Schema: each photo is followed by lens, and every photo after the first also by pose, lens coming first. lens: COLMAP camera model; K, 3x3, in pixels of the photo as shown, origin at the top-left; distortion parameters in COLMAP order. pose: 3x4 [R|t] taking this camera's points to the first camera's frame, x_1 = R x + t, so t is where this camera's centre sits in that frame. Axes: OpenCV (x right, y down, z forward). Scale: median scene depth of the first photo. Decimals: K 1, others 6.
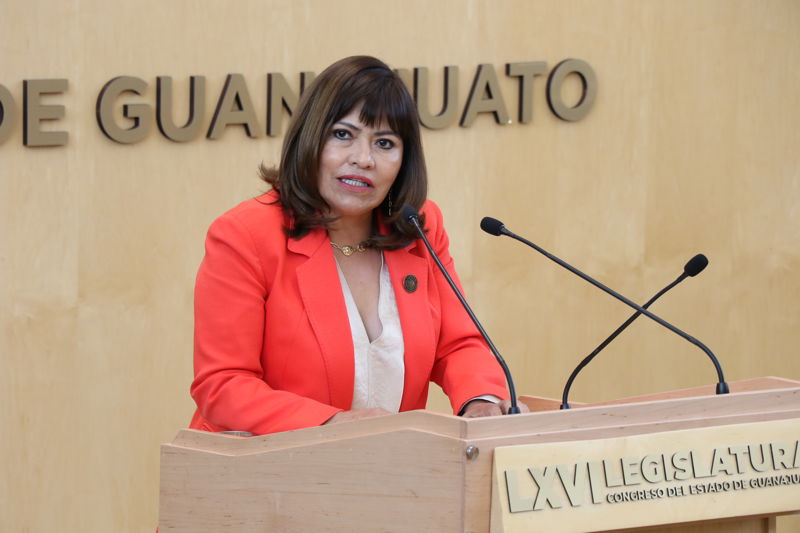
lens RADIAL K [[4641.6, 0, 398.9], [0, 4641.6, 271.3], [0, 0, 1]] dist [3.016852, 0.000000]
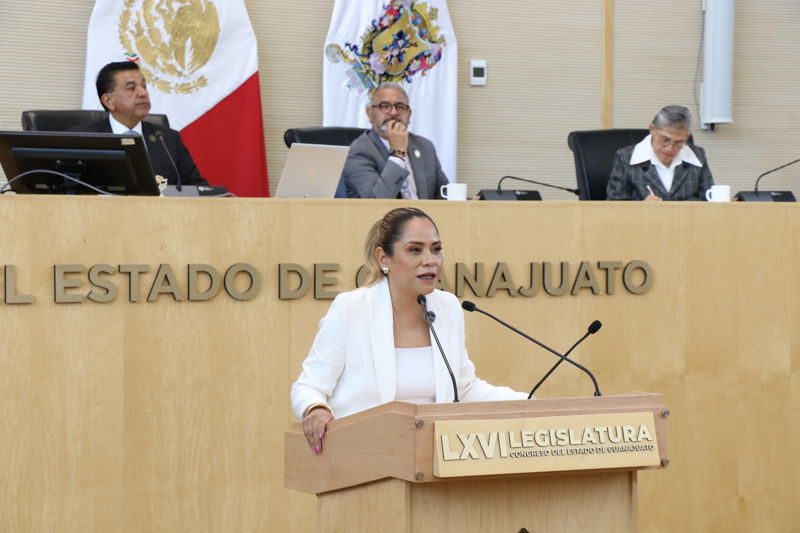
lens RADIAL K [[2047.2, 0, 394.7], [0, 2047.2, 292.5], [0, 0, 1]] dist [0.708850, 0.000000]
pose [[0.980868, -0.010182, -0.194408, 0.110455], [-0.006511, 0.996357, -0.085036, 0.040305], [0.194566, 0.084675, 0.977228, 0.207259]]
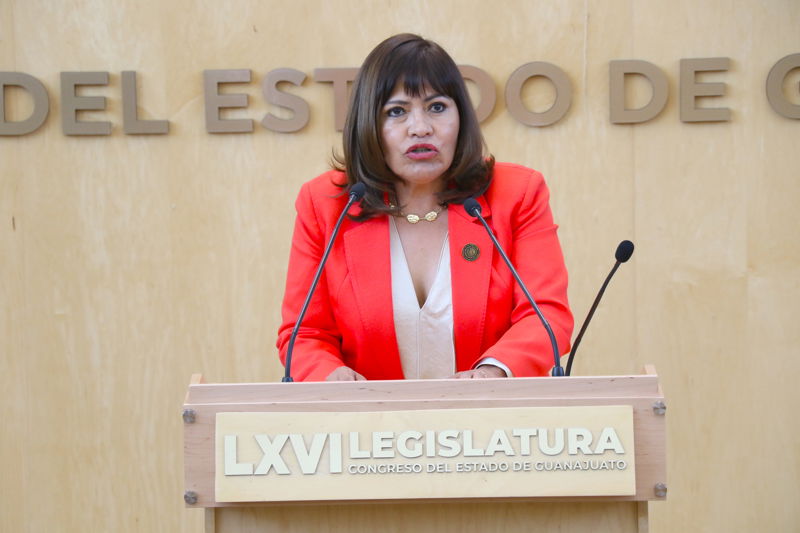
lens RADIAL K [[4393.3, 0, 395.2], [0, 4393.3, 274.9], [0, 0, 1]] dist [2.194448, 0.000000]
pose [[0.766358, 0.045663, -0.640789, 0.506288], [-0.039329, 0.998934, 0.024149, -0.013719], [0.641209, 0.006695, 0.767337, 0.198406]]
